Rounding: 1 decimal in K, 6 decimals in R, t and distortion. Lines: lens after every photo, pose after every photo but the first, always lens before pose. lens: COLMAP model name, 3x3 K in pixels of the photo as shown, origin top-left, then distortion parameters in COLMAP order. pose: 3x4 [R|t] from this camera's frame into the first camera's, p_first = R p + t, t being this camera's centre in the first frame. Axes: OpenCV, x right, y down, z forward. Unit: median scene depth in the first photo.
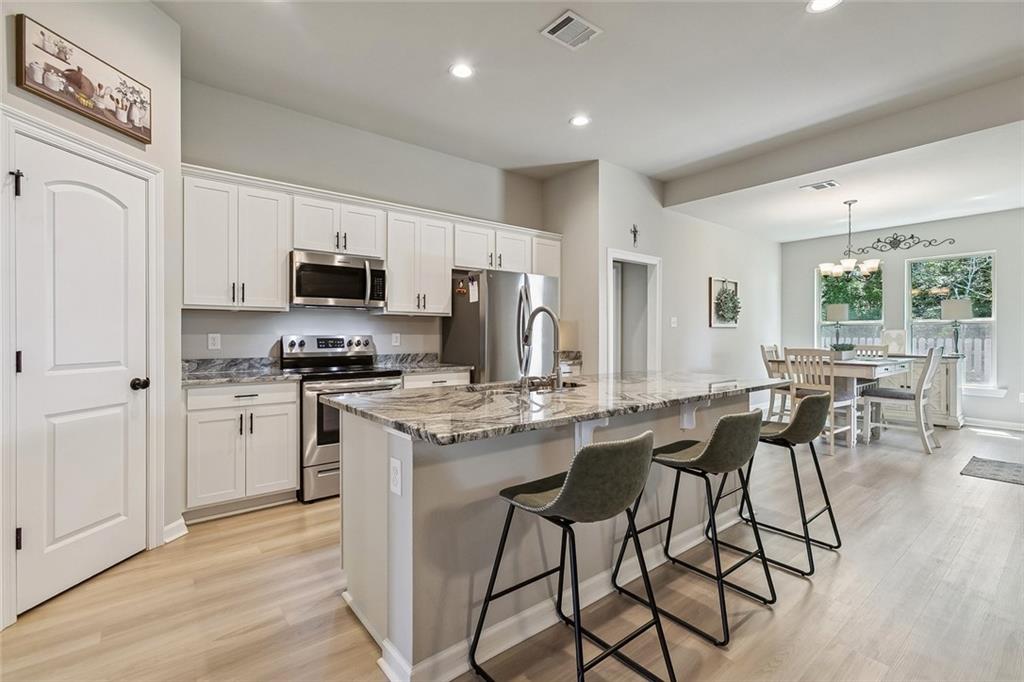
lens RADIAL K [[457.5, 0, 507.9], [0, 457.5, 336.5], [0, 0, 1]] dist [-0.003914, 0.000291]
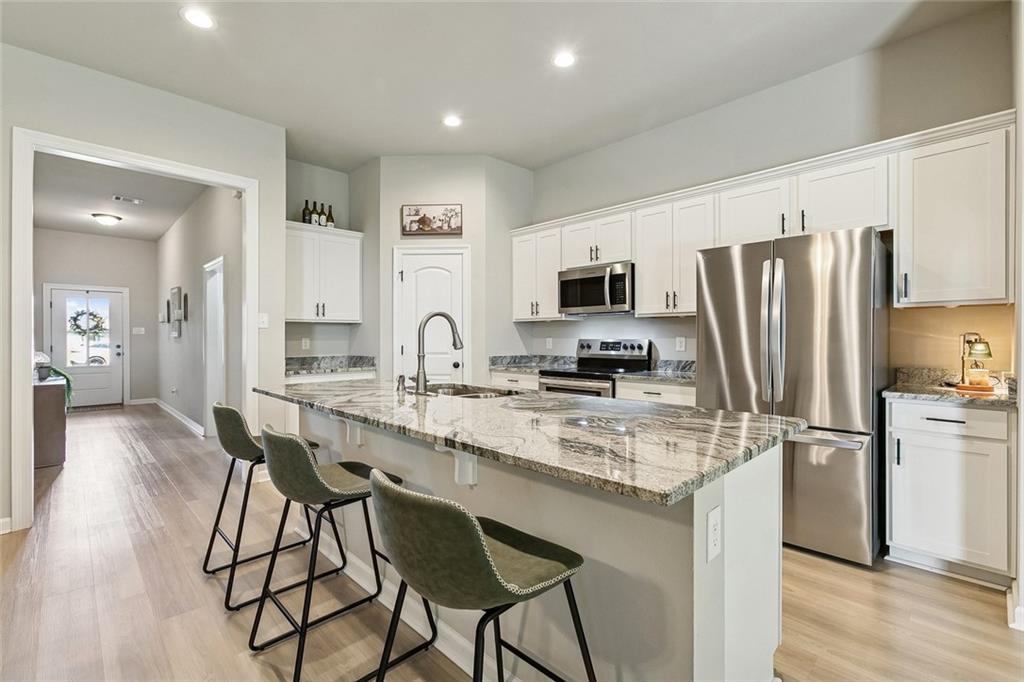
lens RADIAL K [[457.5, 0, 505.8], [0, 457.5, 338.8], [0, 0, 1]] dist [-0.003914, 0.000291]
pose [[0.090484, 0.002564, -0.995895, 0.707883], [-0.003005, 0.999993, 0.002301, -0.005330], [0.995893, 0.002785, 0.090491, 0.677238]]
